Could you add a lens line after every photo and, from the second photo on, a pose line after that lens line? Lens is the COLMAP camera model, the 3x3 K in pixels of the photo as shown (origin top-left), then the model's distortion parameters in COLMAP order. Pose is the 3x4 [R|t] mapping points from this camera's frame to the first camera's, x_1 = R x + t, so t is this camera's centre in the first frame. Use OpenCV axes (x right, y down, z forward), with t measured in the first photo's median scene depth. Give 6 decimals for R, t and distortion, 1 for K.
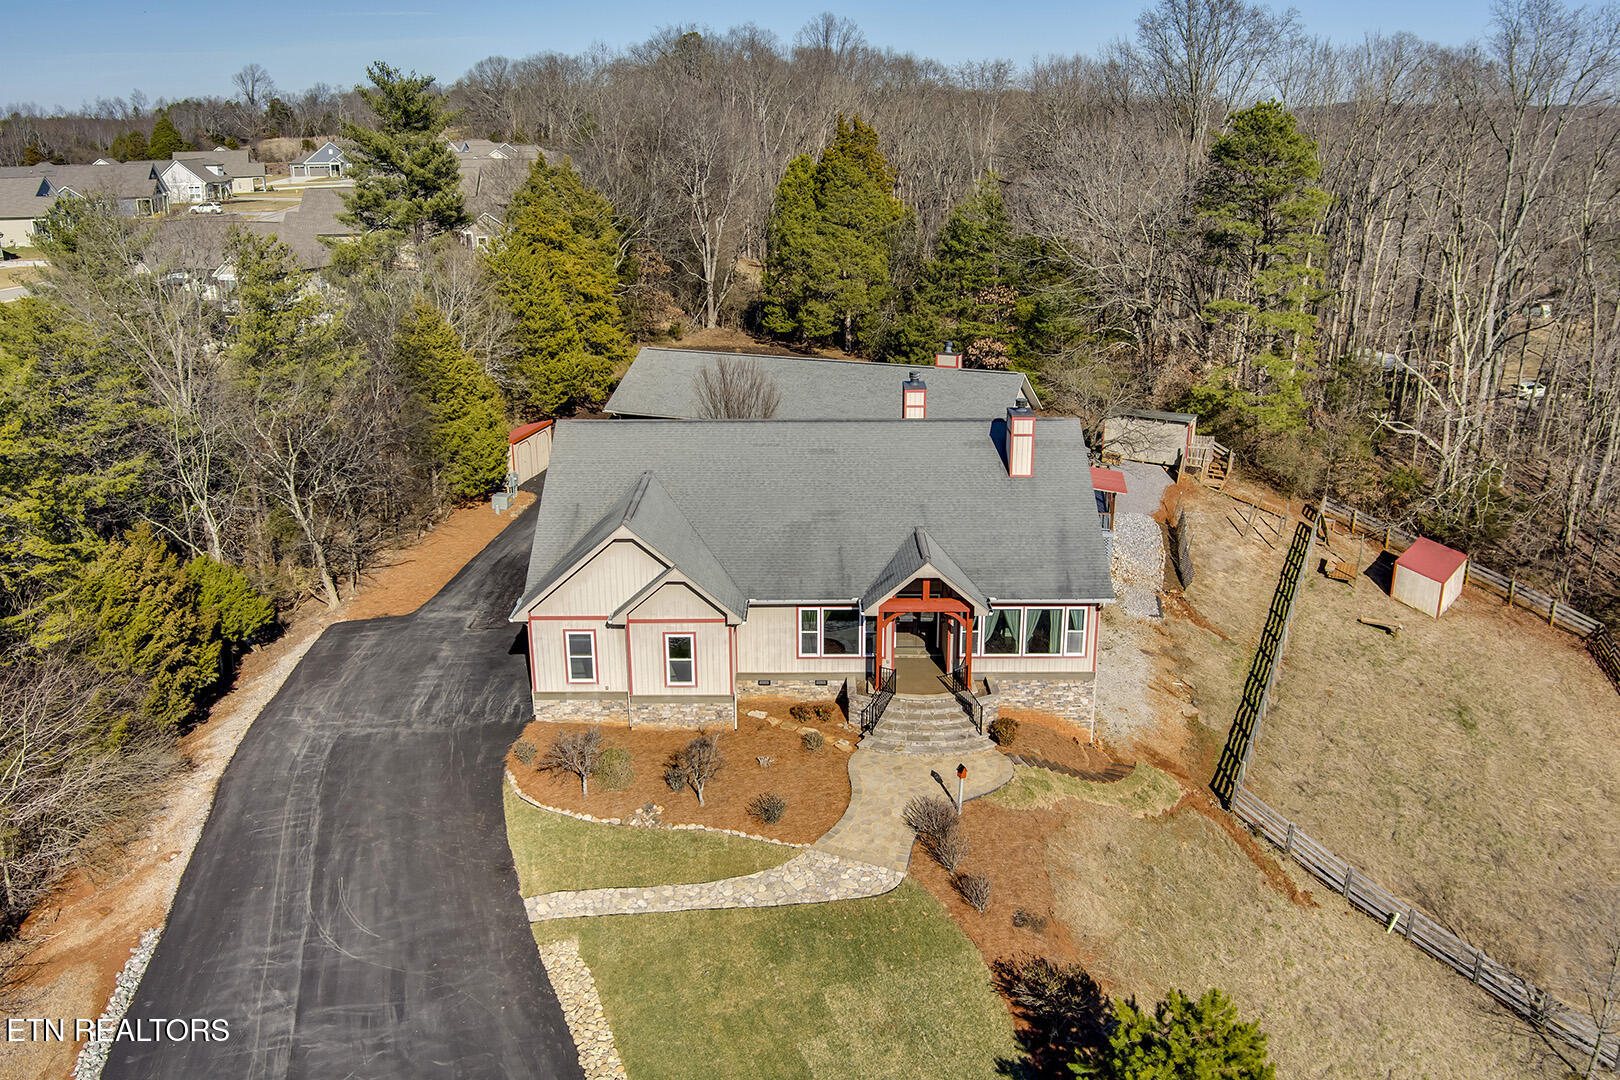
lens RADIAL K [[1328.2, 0, 801.3], [0, 1328.2, 537.9], [0, 0, 1]] dist [-0.066412, -0.004968]
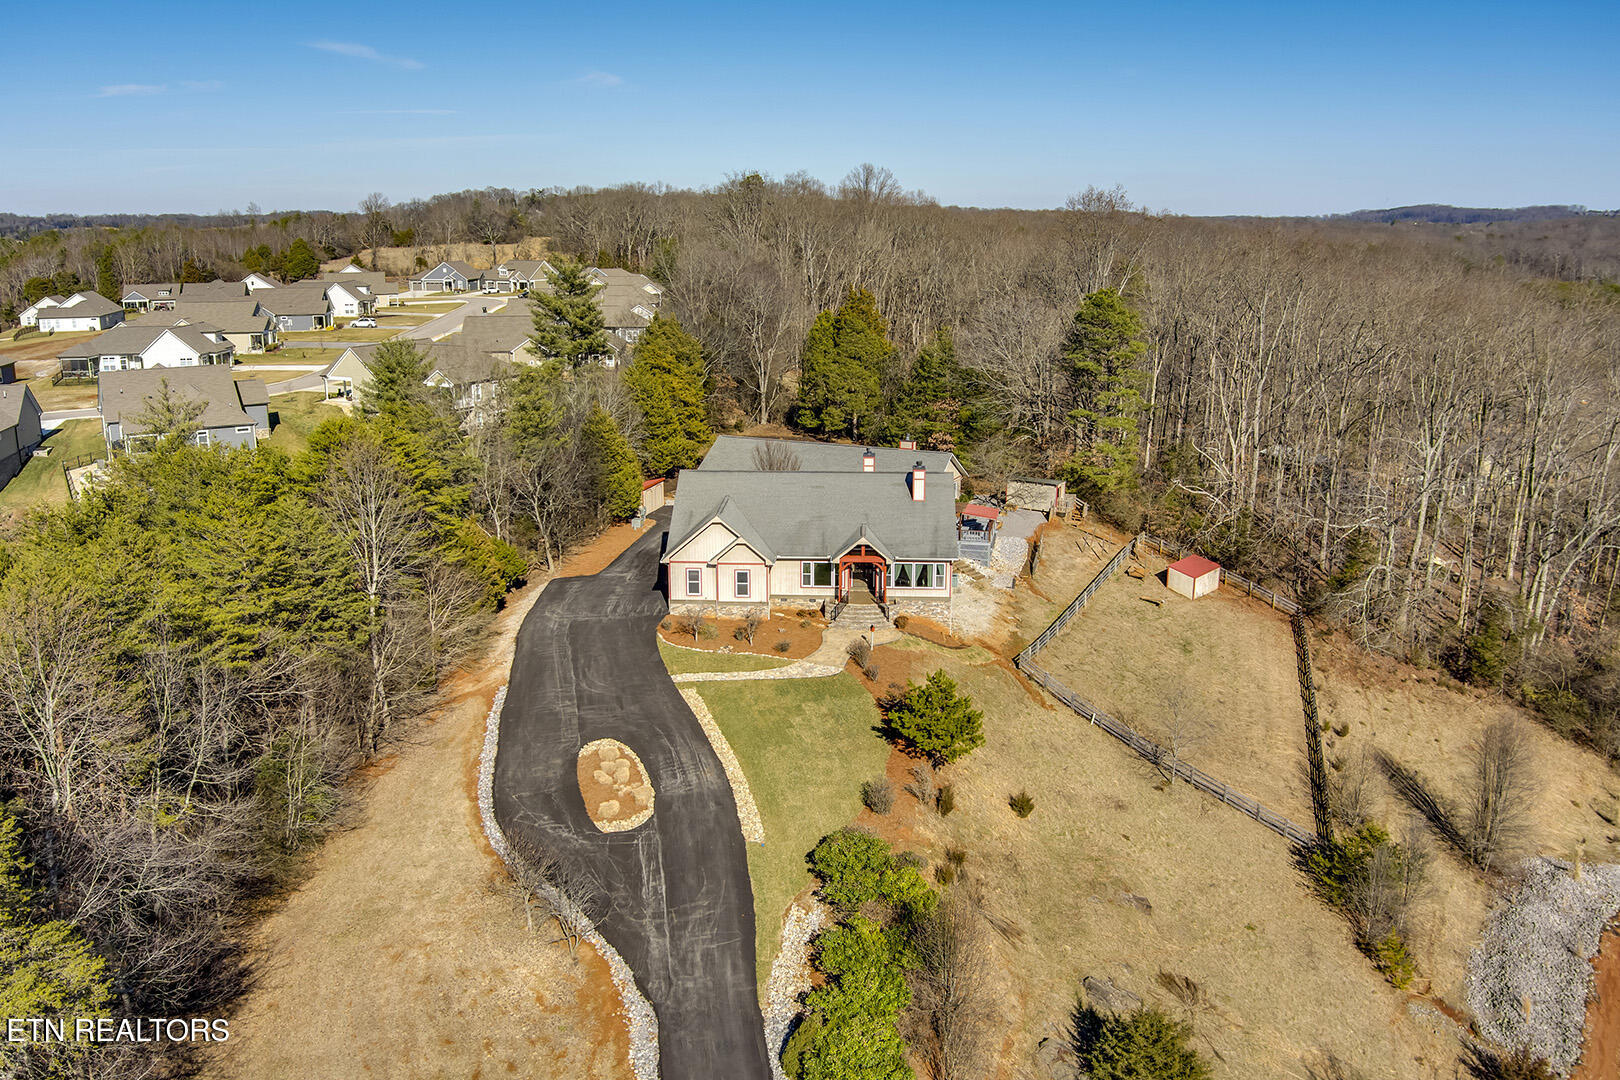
lens RADIAL K [[1328.2, 0, 801.3], [0, 1328.2, 537.9], [0, 0, 1]] dist [-0.066412, -0.004968]
pose [[0.999048, 0.015310, -0.040843, 0.078837], [-0.018250, 0.997193, -0.072616, 0.162016], [0.039617, 0.073292, 0.996523, -1.000193]]
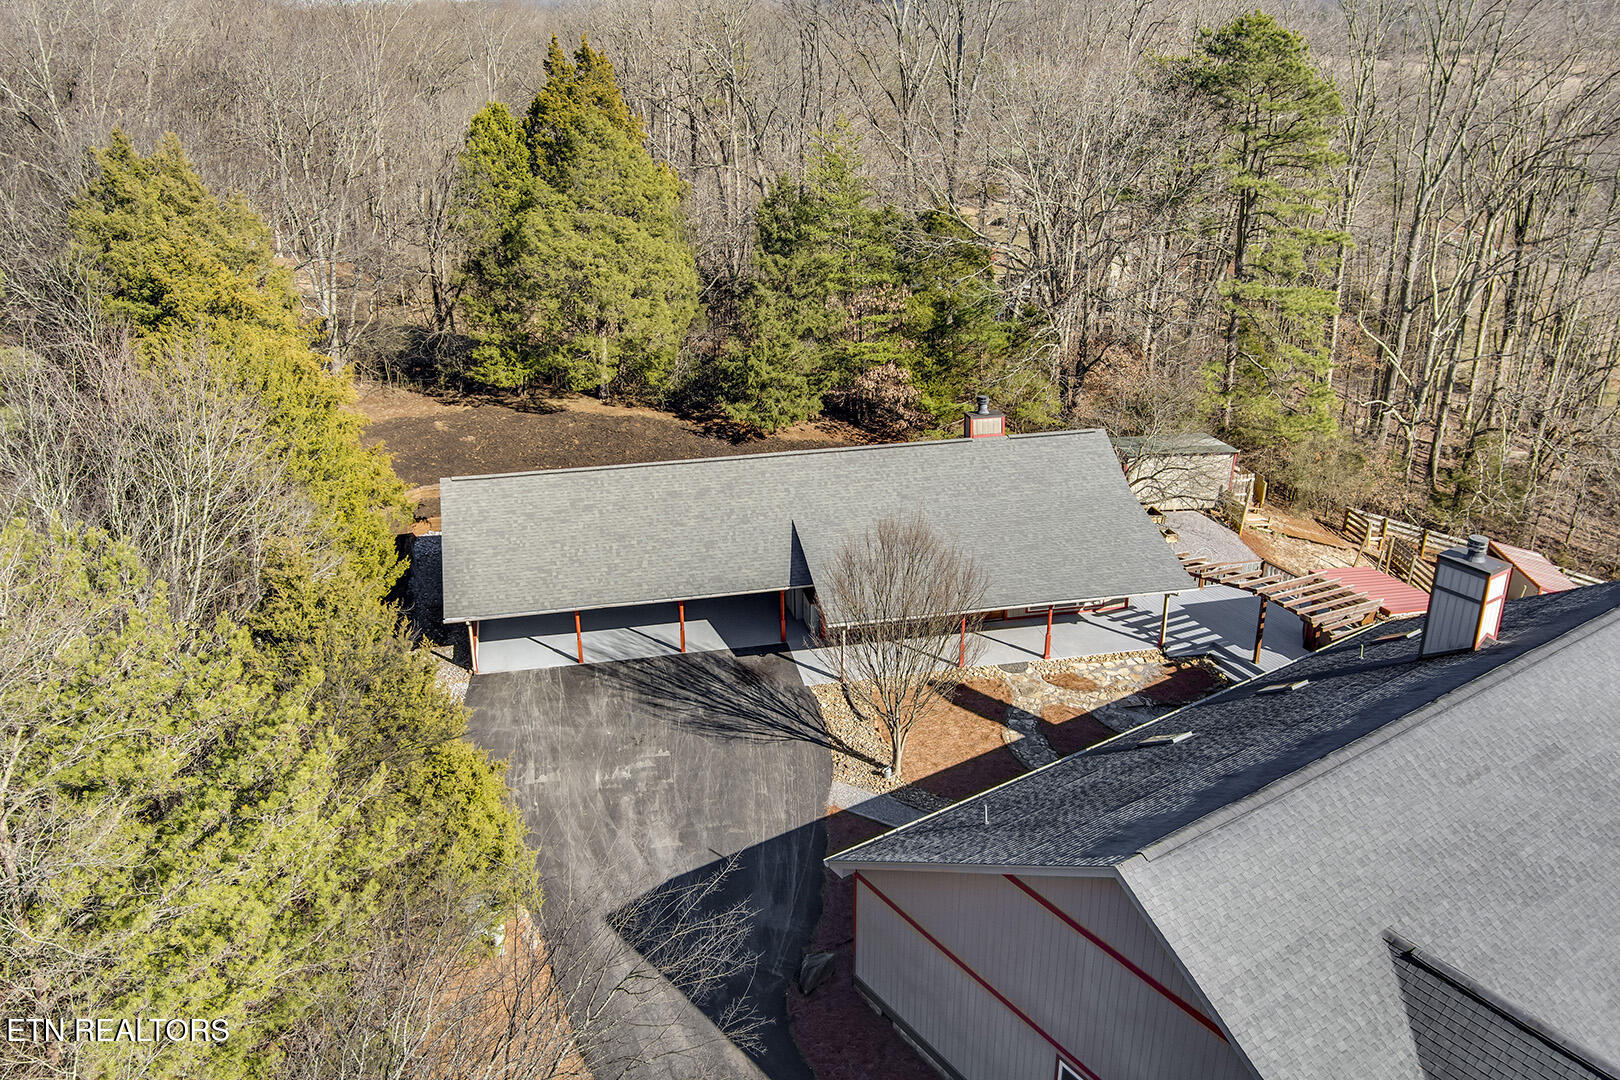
lens RADIAL K [[1305.5, 0, 810.0], [0, 1305.5, 540.0], [0, 0, 1]] dist [-0.062398, 0.001007]
pose [[0.825772, -0.217987, 0.520176, -0.488382], [0.178374, 0.975889, 0.125794, -0.279483], [-0.535055, -0.011091, 0.844744, 0.807837]]
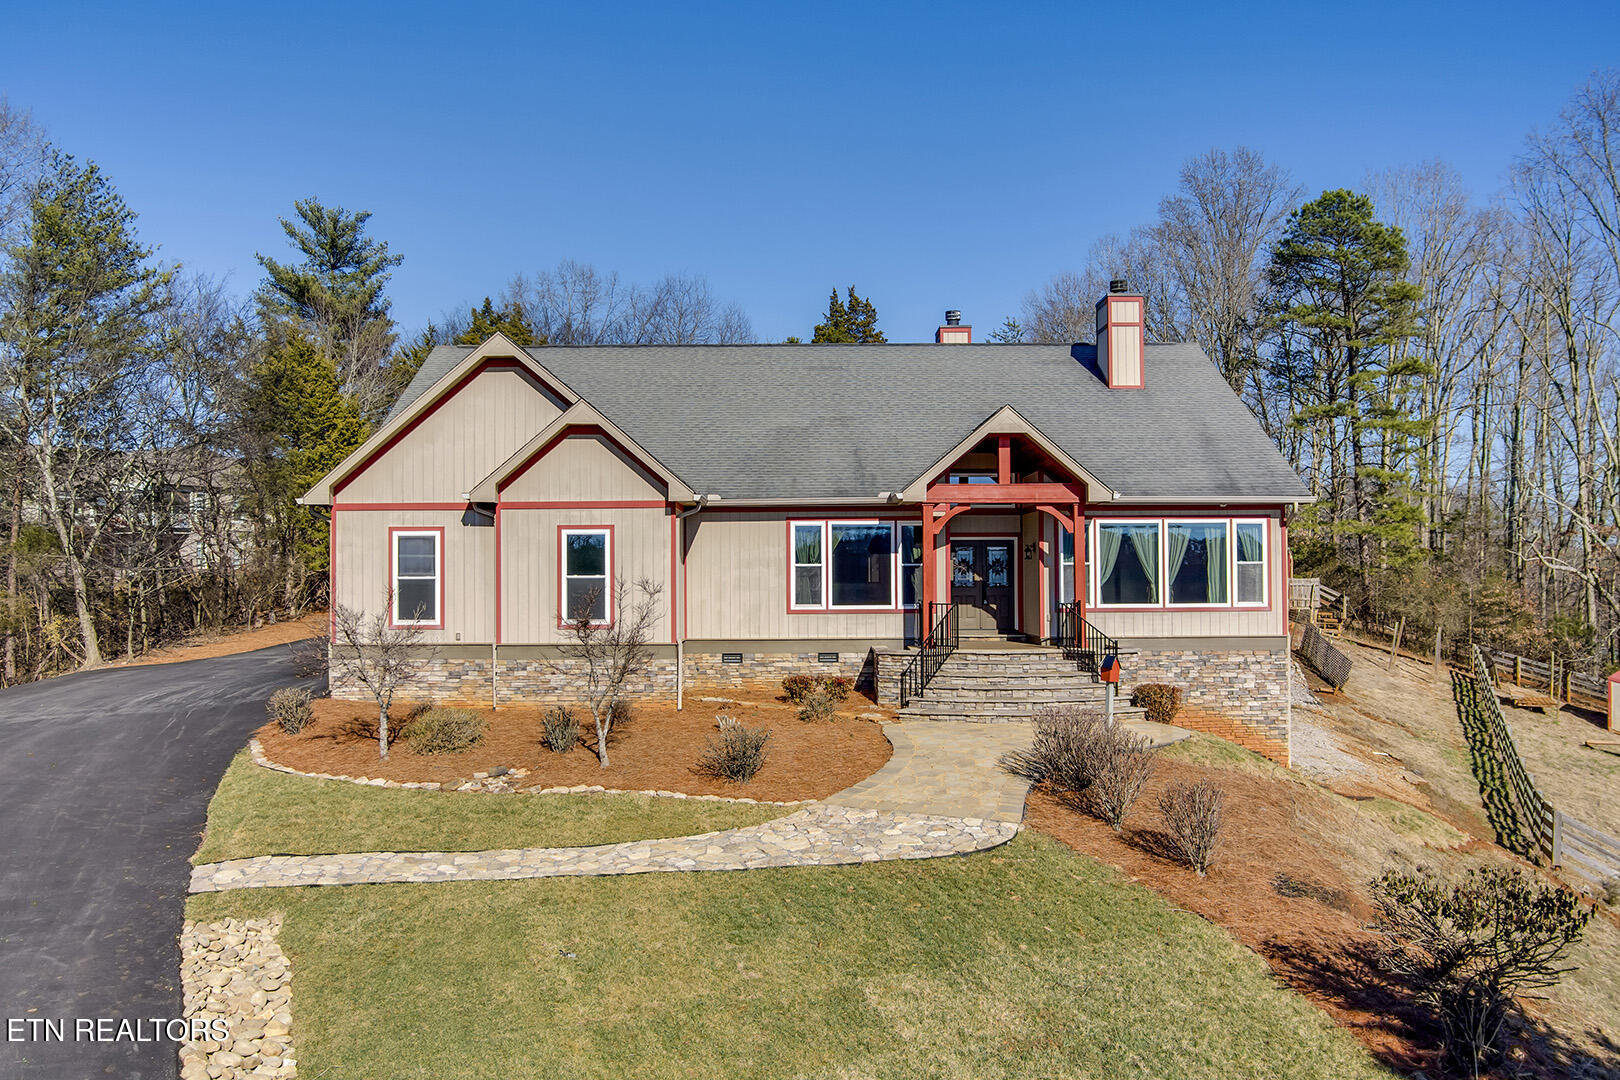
lens RADIAL K [[1328.2, 0, 801.3], [0, 1328.2, 537.9], [0, 0, 1]] dist [-0.066412, -0.004968]
pose [[0.999936, 0.000188, 0.011354, -0.003759], [0.003549, 0.944598, -0.328212, 0.254639], [-0.010787, 0.328231, 0.944536, 0.429308]]
